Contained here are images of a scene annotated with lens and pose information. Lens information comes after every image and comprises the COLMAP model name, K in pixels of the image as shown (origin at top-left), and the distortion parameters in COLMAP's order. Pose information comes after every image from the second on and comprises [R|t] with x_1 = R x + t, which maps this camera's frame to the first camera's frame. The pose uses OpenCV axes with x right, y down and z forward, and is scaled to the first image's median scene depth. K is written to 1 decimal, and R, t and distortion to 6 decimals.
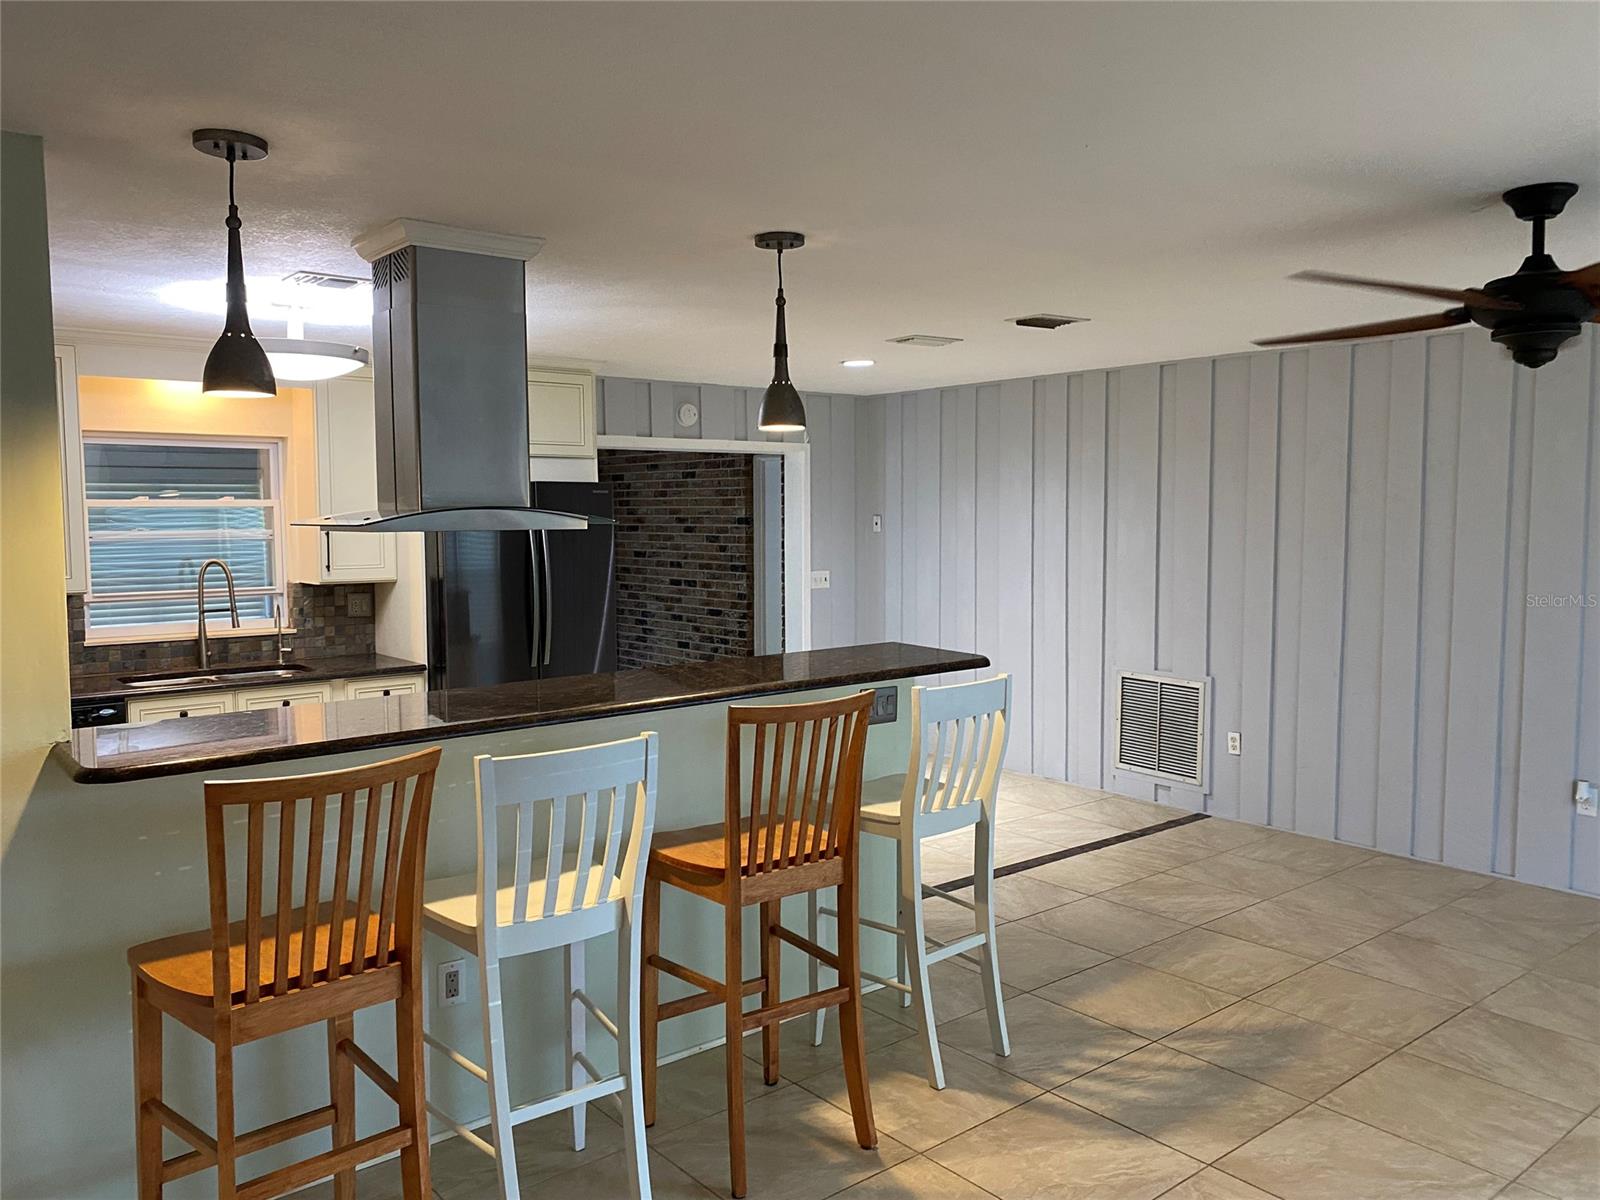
lens RADIAL K [[1240.7, 0, 807.7], [0, 1240.7, 597.1], [0, 0, 1]] dist [0.038662, -0.026611]
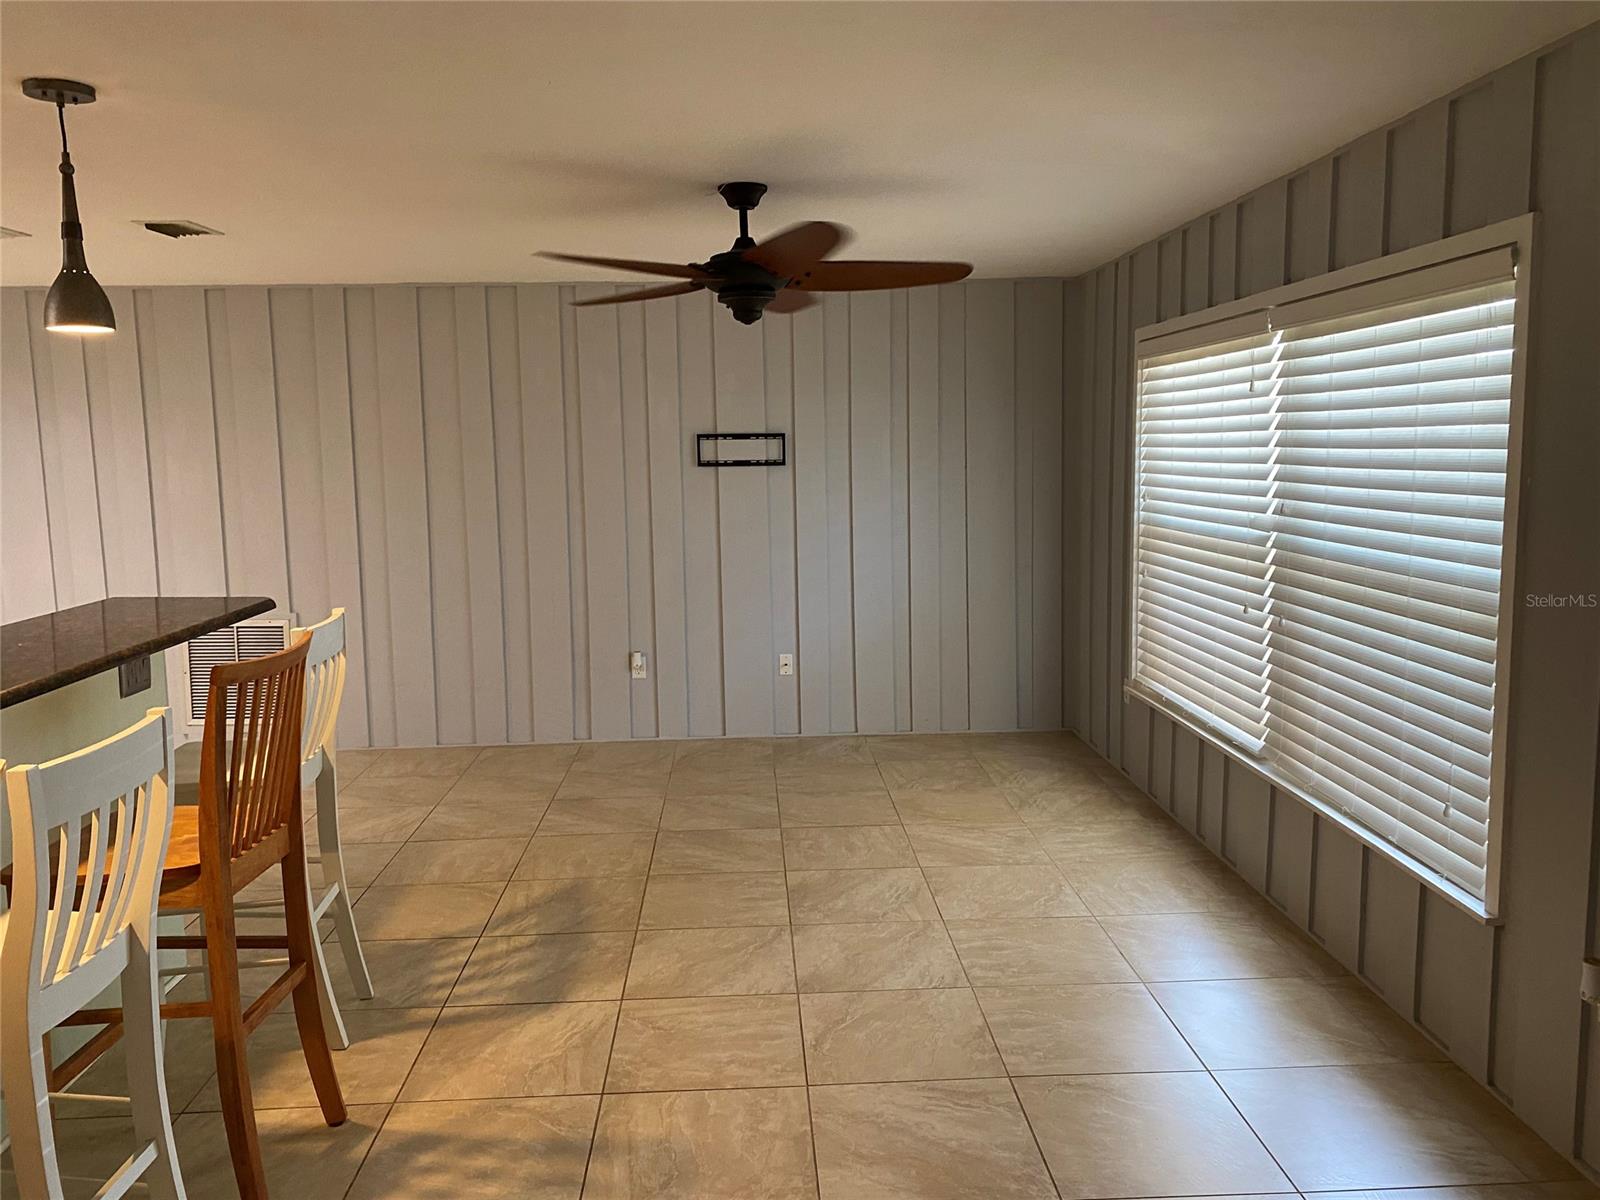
lens RADIAL K [[1240.7, 0, 806.7], [0, 1240.7, 584.6], [0, 0, 1]] dist [0.038662, -0.026611]
pose [[0.597874, -0.098276, 0.795543, -0.393488], [0.071519, 0.995038, 0.069172, 0.004102], [-0.798393, 0.015541, 0.601936, 0.142014]]
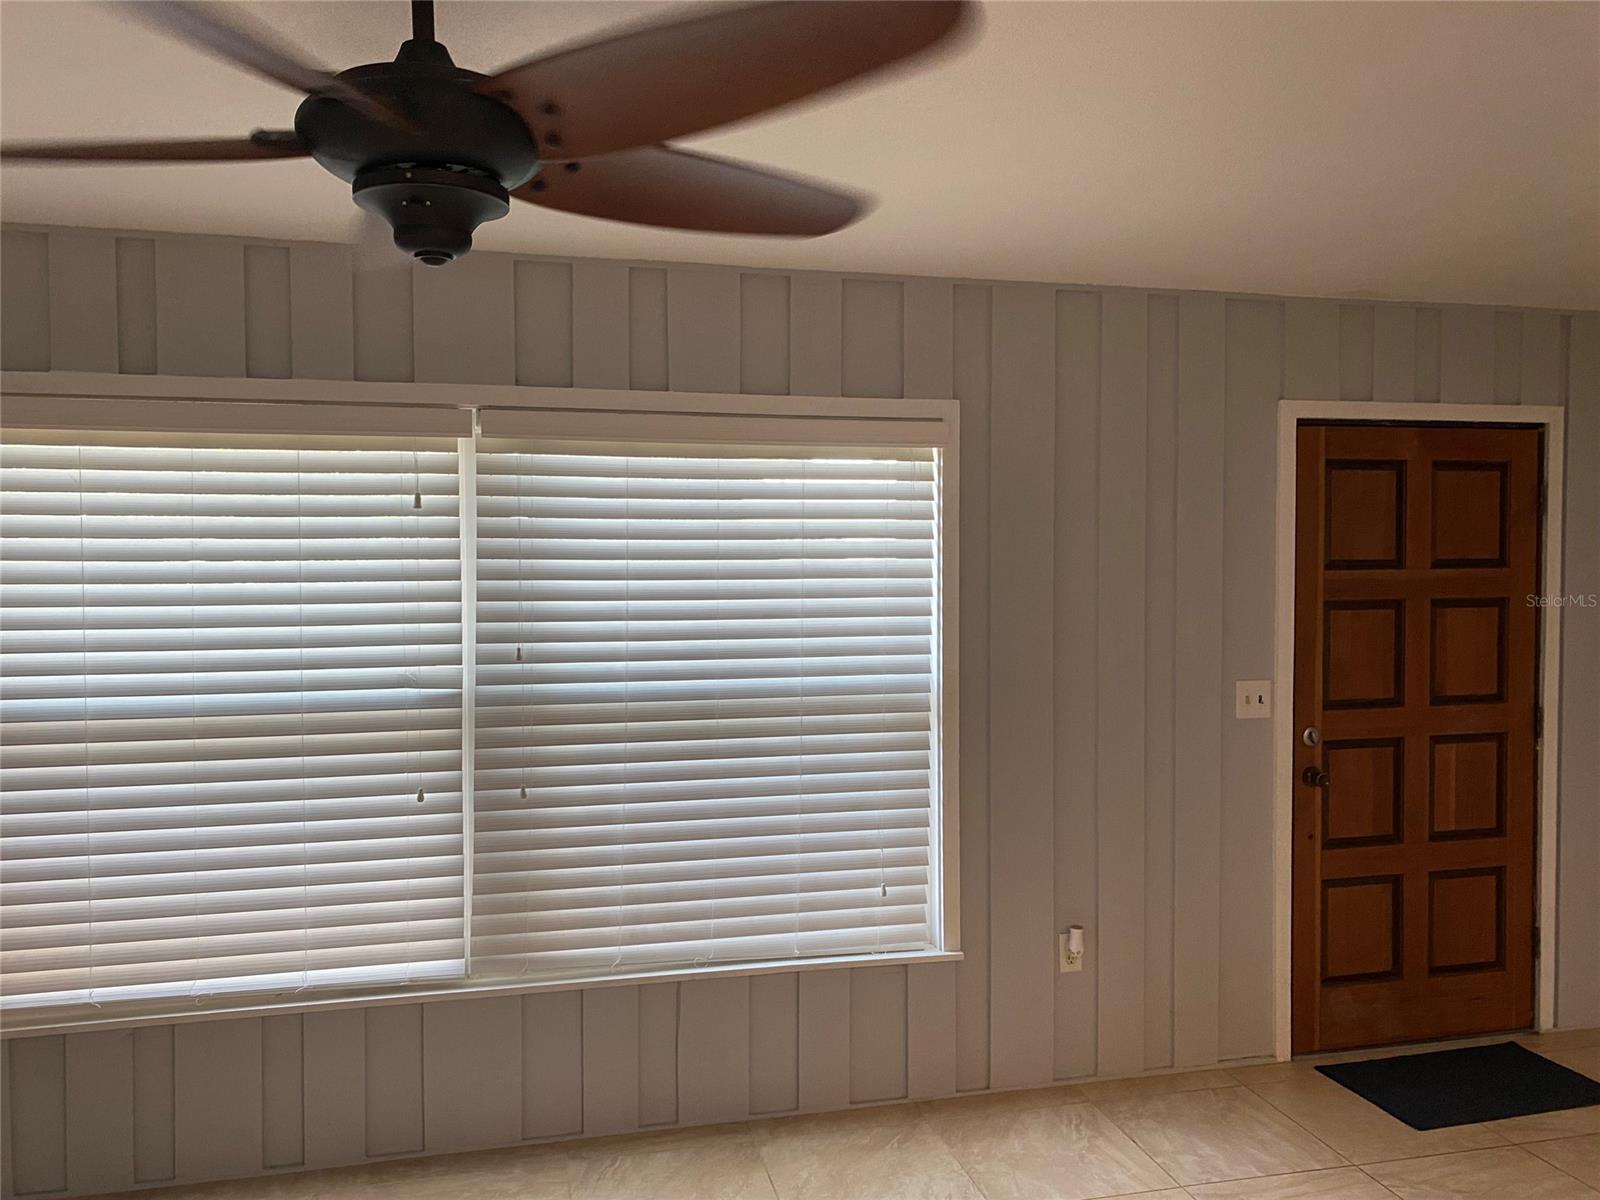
lens RADIAL K [[1240.7, 0, 807.7], [0, 1240.7, 599.9], [0, 0, 1]] dist [0.038662, -0.026611]
pose [[-0.900569, -0.009057, 0.434619, 0.275443], [0.037810, 0.994362, 0.099066, -0.092583], [-0.433066, 0.105649, -0.895149, 1.386069]]
